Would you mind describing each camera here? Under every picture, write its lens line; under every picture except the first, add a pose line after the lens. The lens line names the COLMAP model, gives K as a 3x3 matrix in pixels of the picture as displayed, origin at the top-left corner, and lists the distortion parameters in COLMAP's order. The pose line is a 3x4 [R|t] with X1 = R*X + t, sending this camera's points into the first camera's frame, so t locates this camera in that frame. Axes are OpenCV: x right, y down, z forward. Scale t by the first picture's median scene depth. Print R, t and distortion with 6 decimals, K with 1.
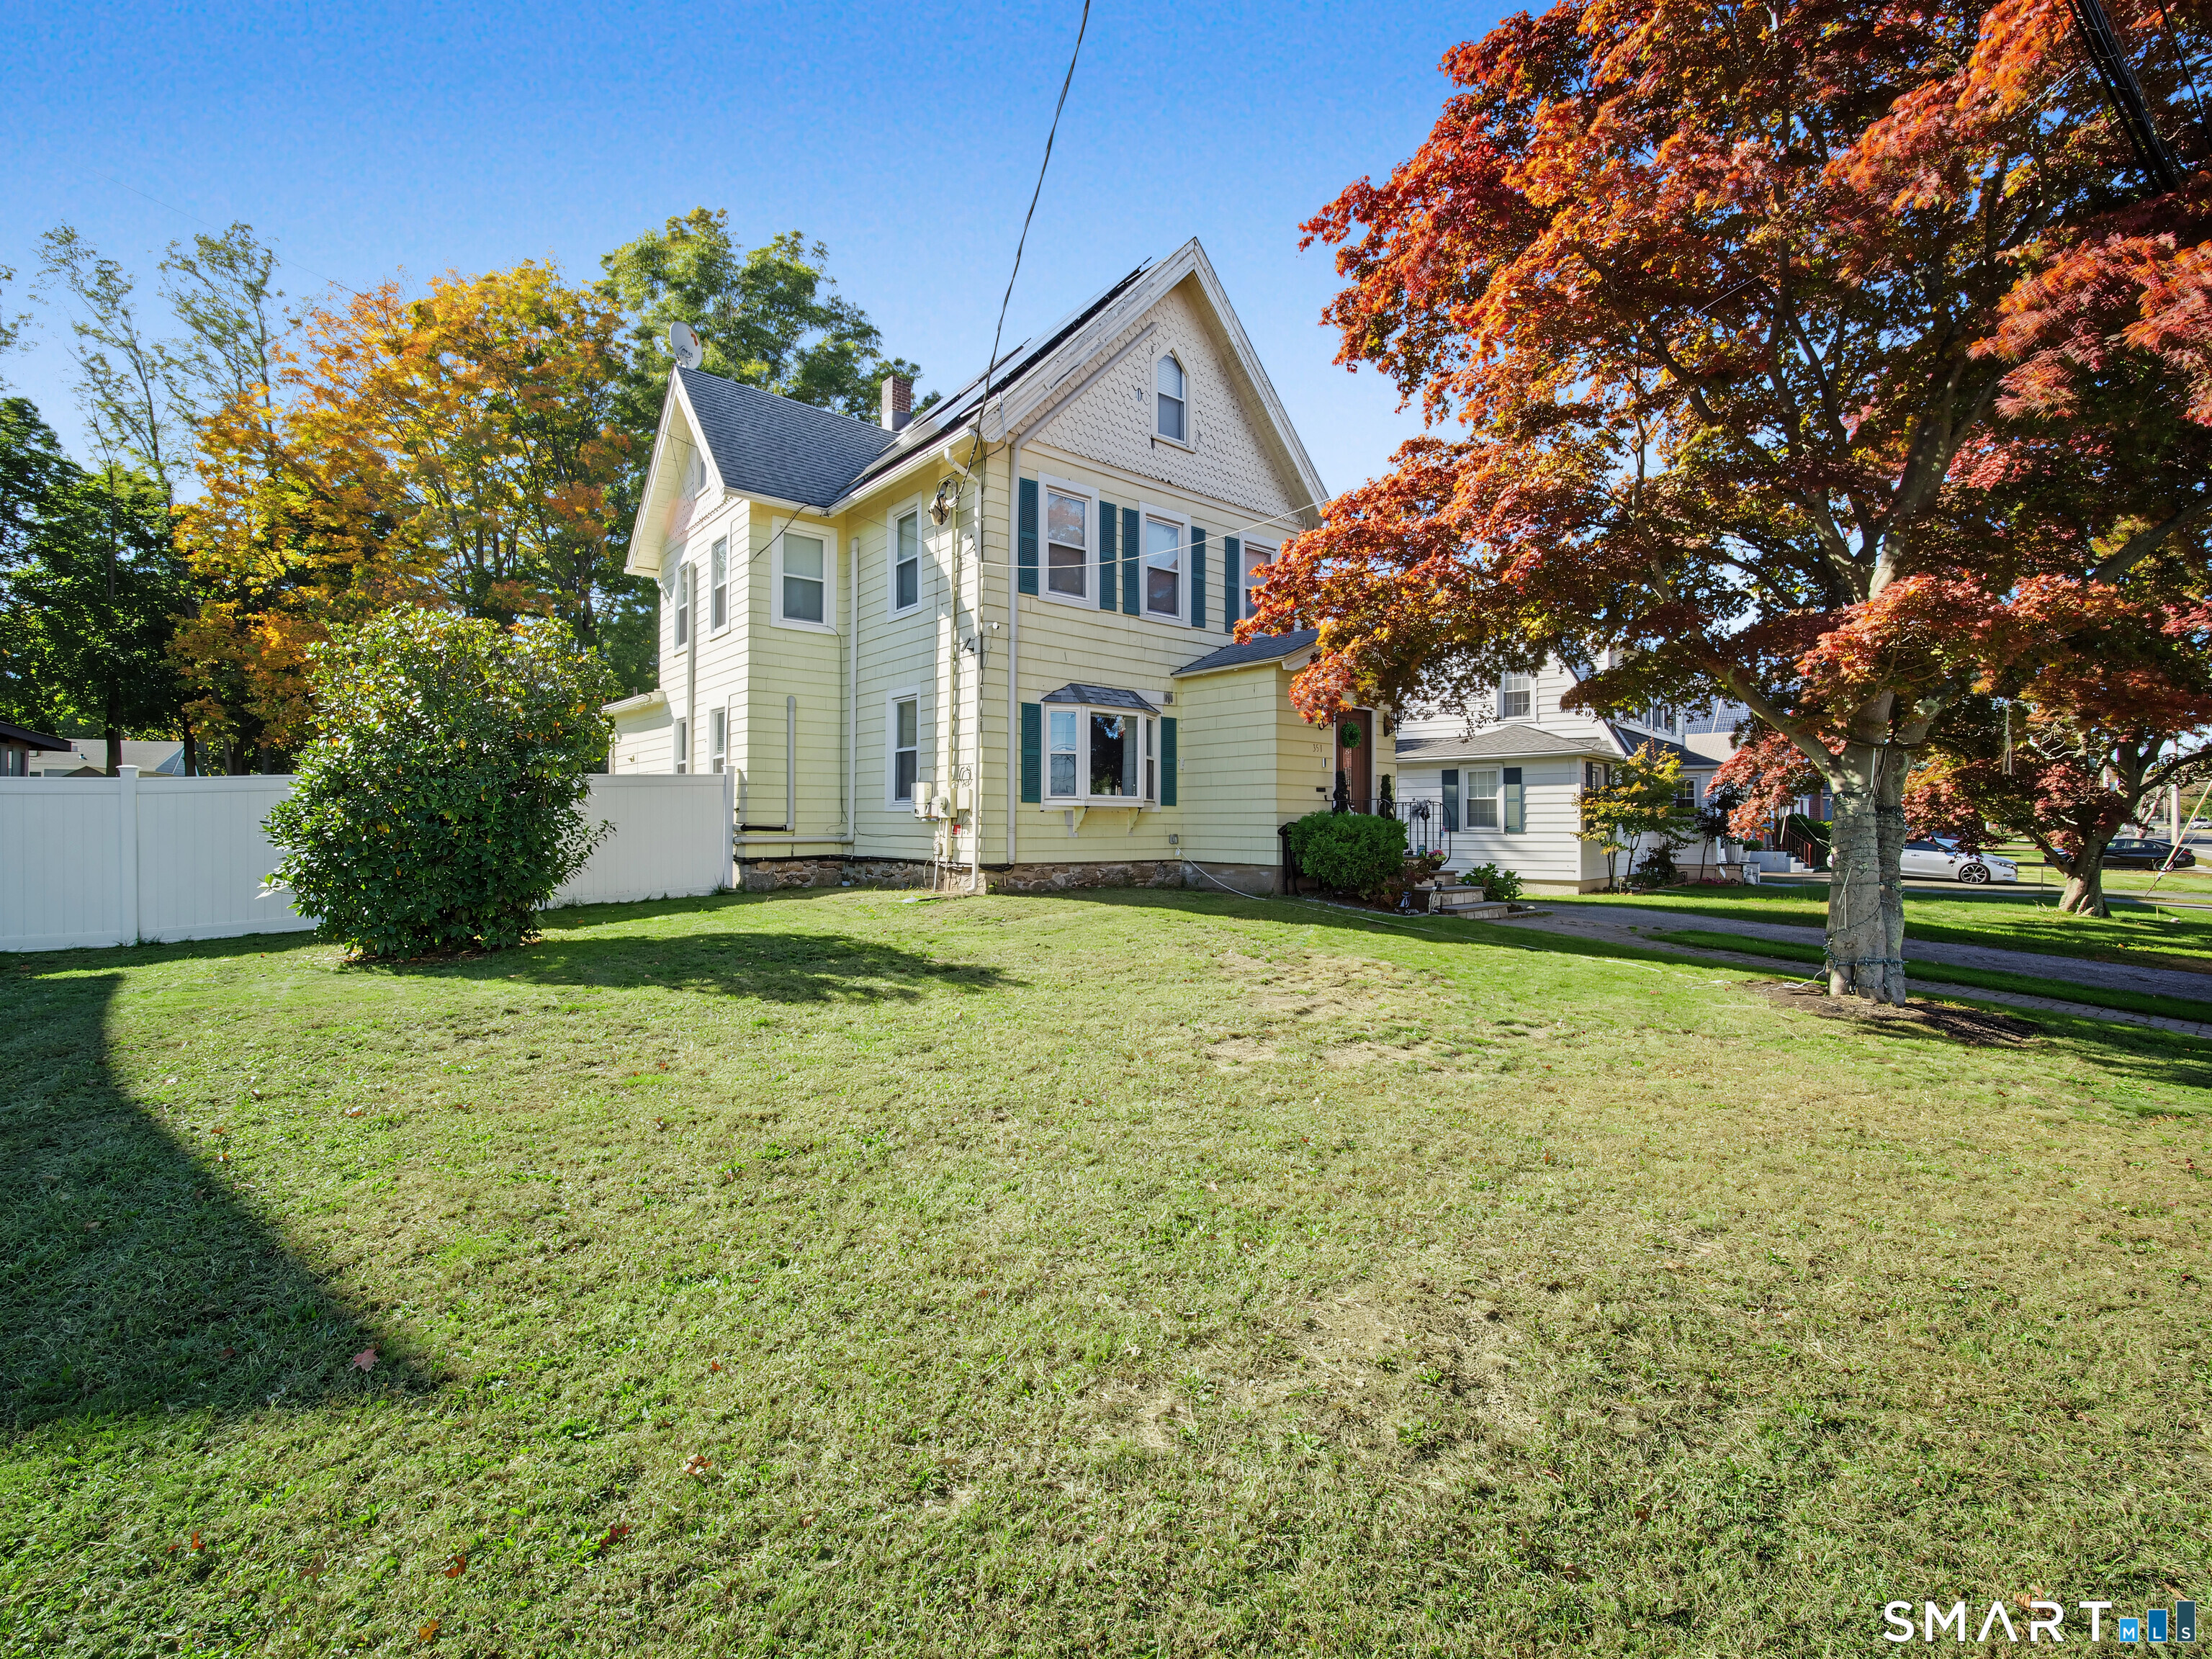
lens RADIAL K [[985.9, 0, 1112.3], [0, 985.9, 830.0], [0, 0, 1]] dist [-0.014925, -0.000995]
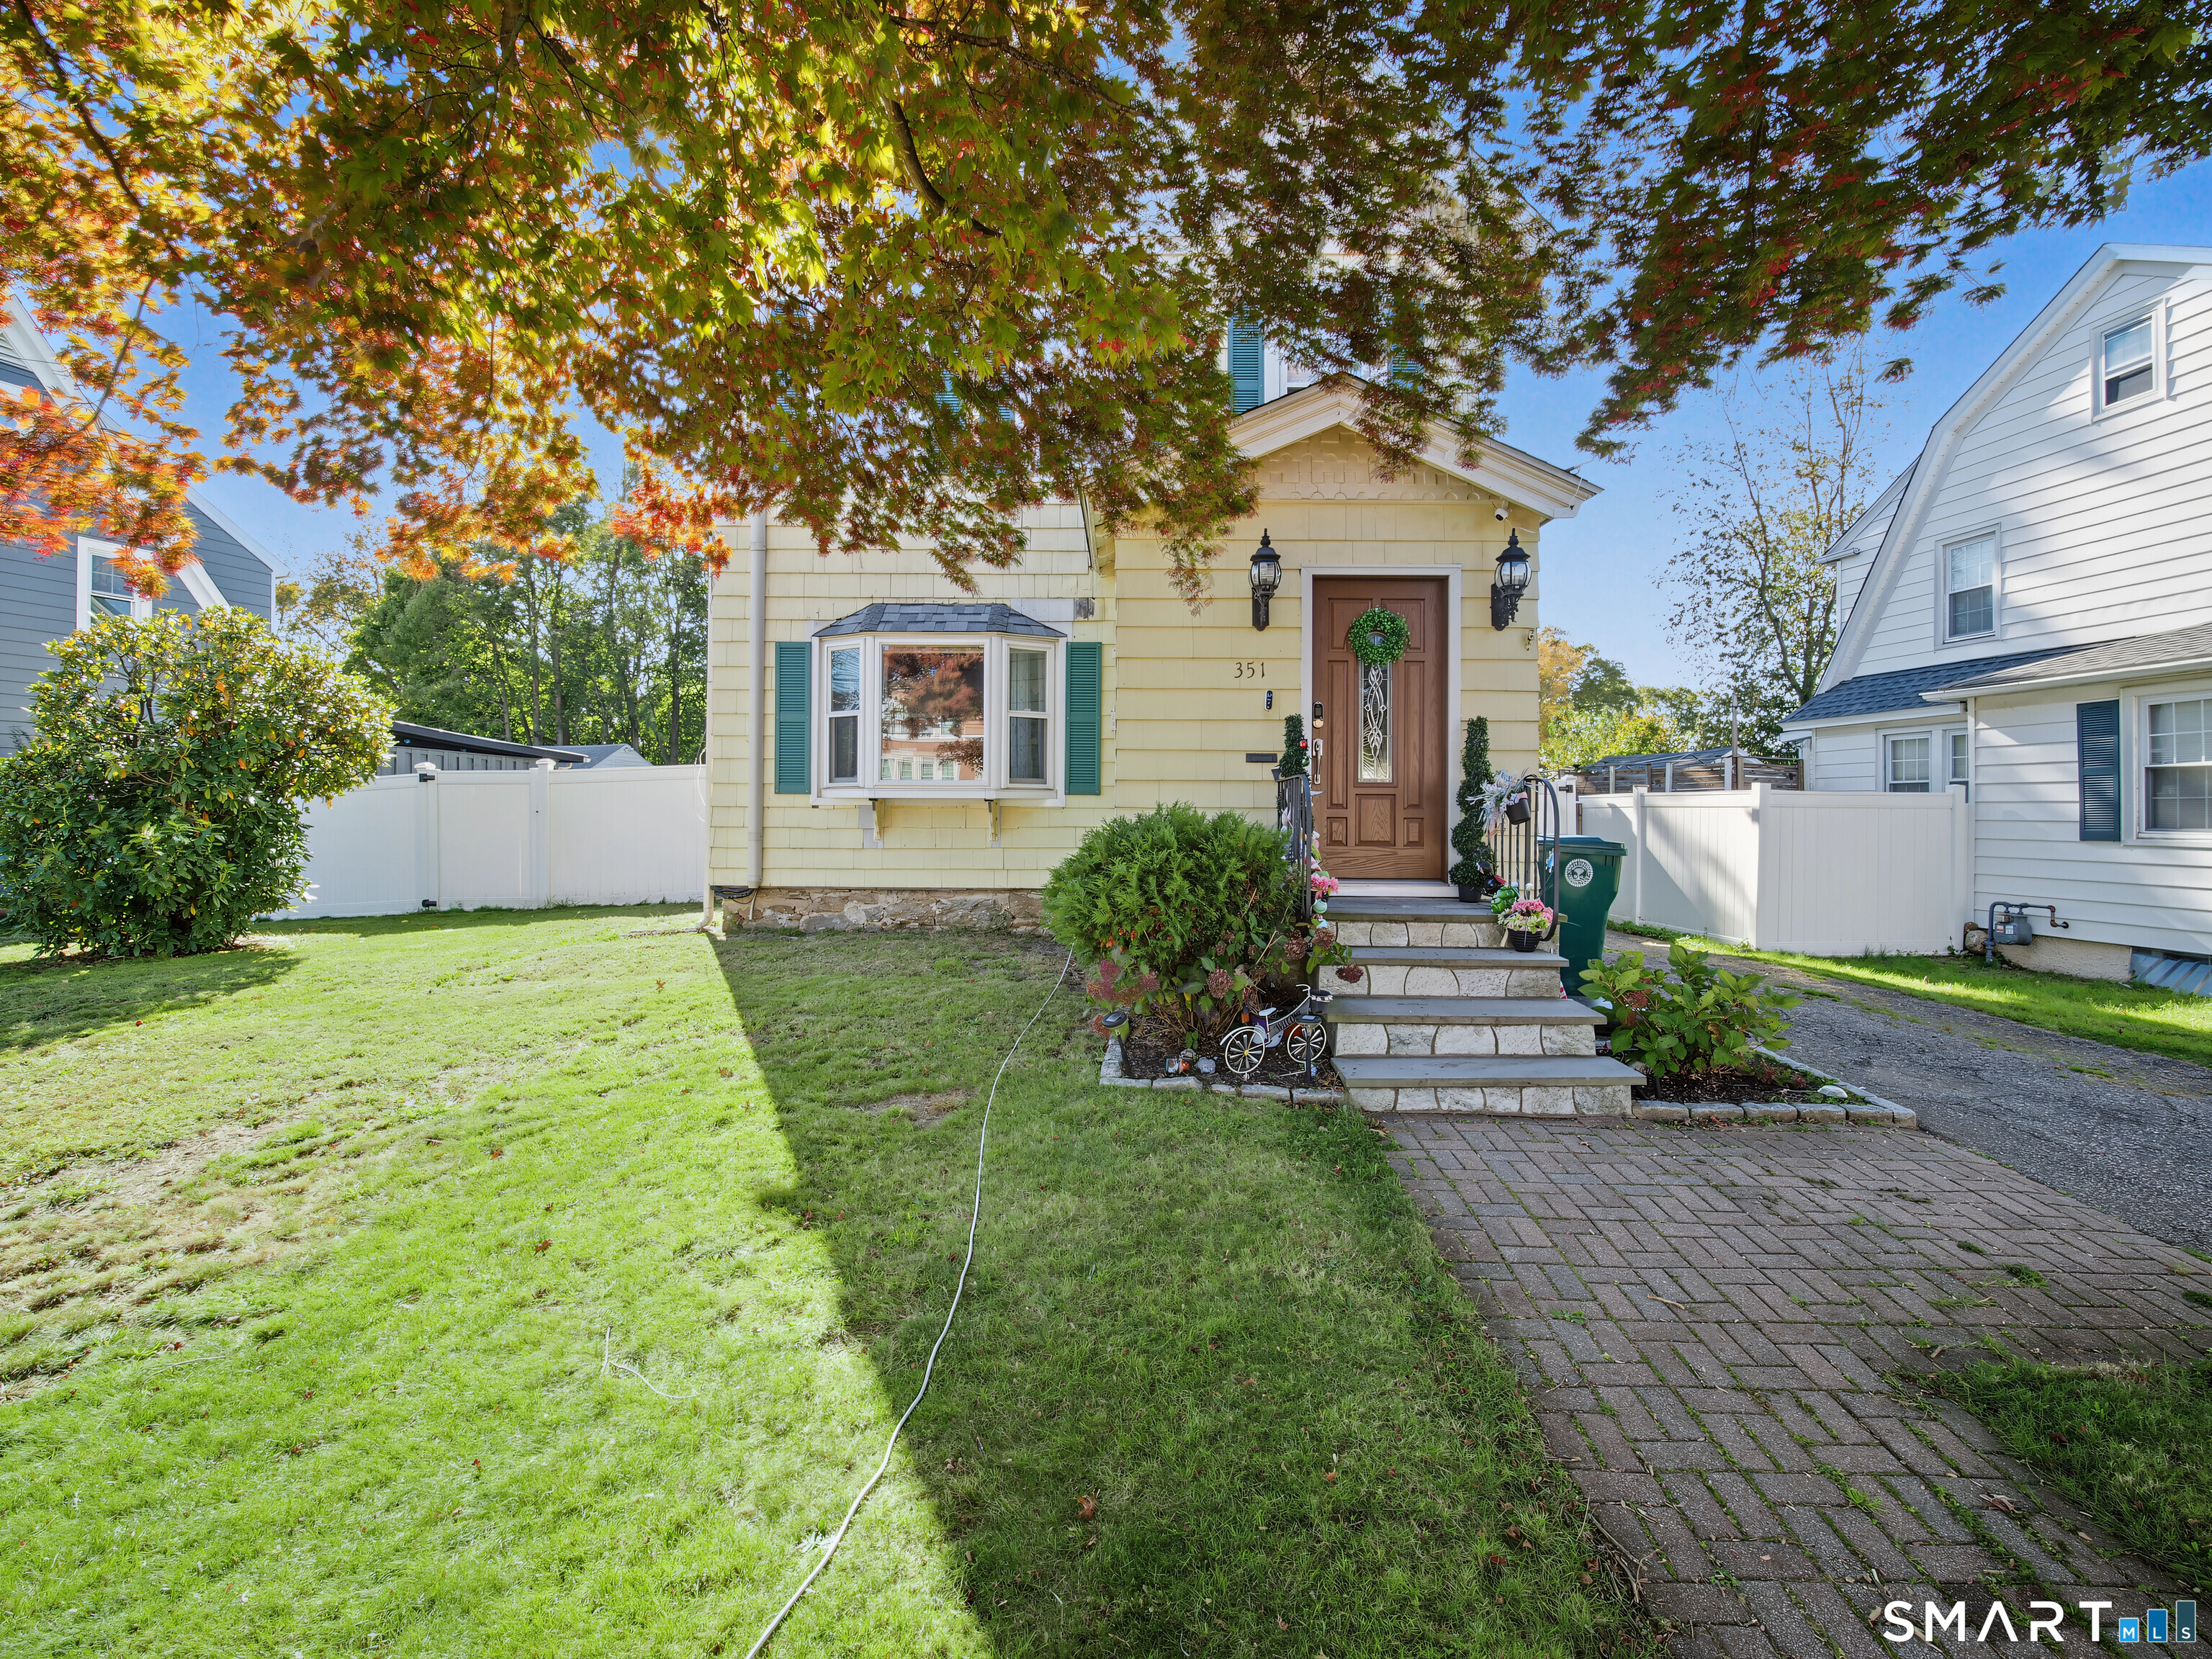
lens RADIAL K [[985.9, 0, 1102.8], [0, 985.9, 812.7], [0, 0, 1]] dist [-0.014925, -0.000995]
pose [[0.746368, 0.002847, -0.665527, 0.467371], [-0.004349, 0.999990, -0.000599, -0.014830], [0.665519, 0.003341, 0.746373, 0.604045]]
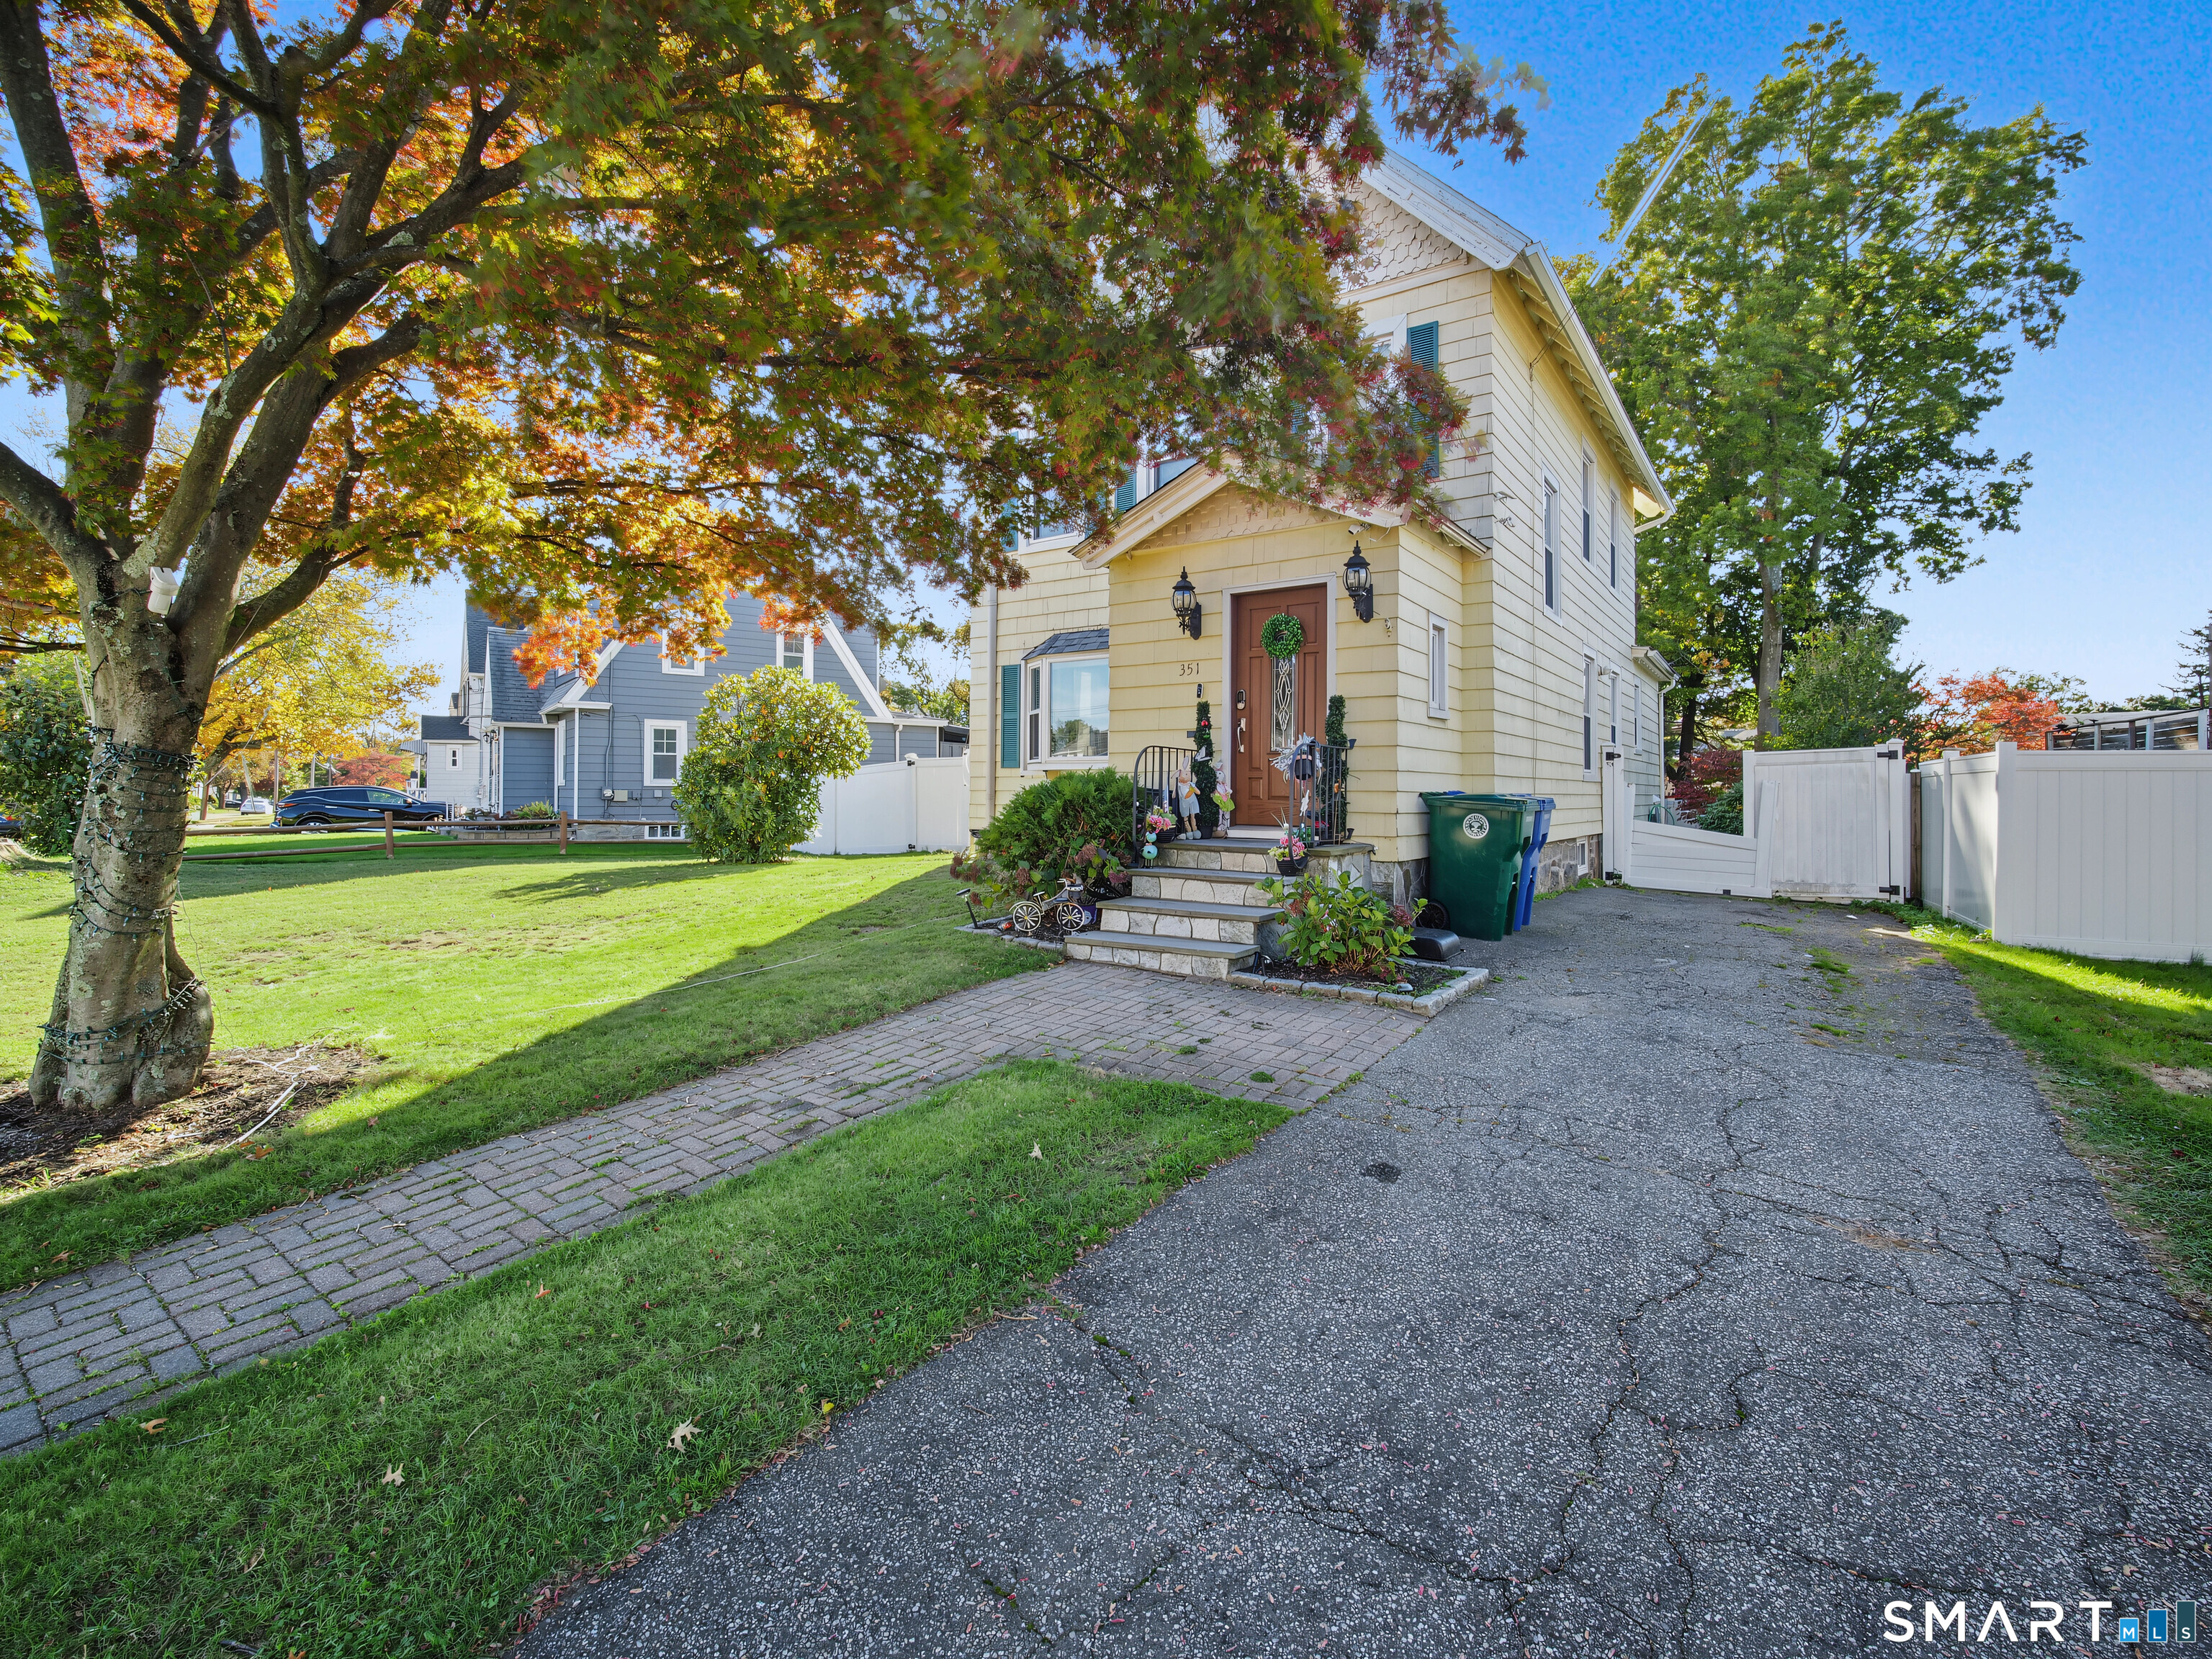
lens RADIAL K [[985.9, 0, 1098.7], [0, 985.9, 811.8], [0, 0, 1]] dist [-0.014925, -0.000995]
pose [[0.244442, 0.018669, -0.969484, 0.808506], [-0.005966, 0.999825, 0.017750, -0.002697], [0.969646, 0.001445, 0.244510, 0.787246]]
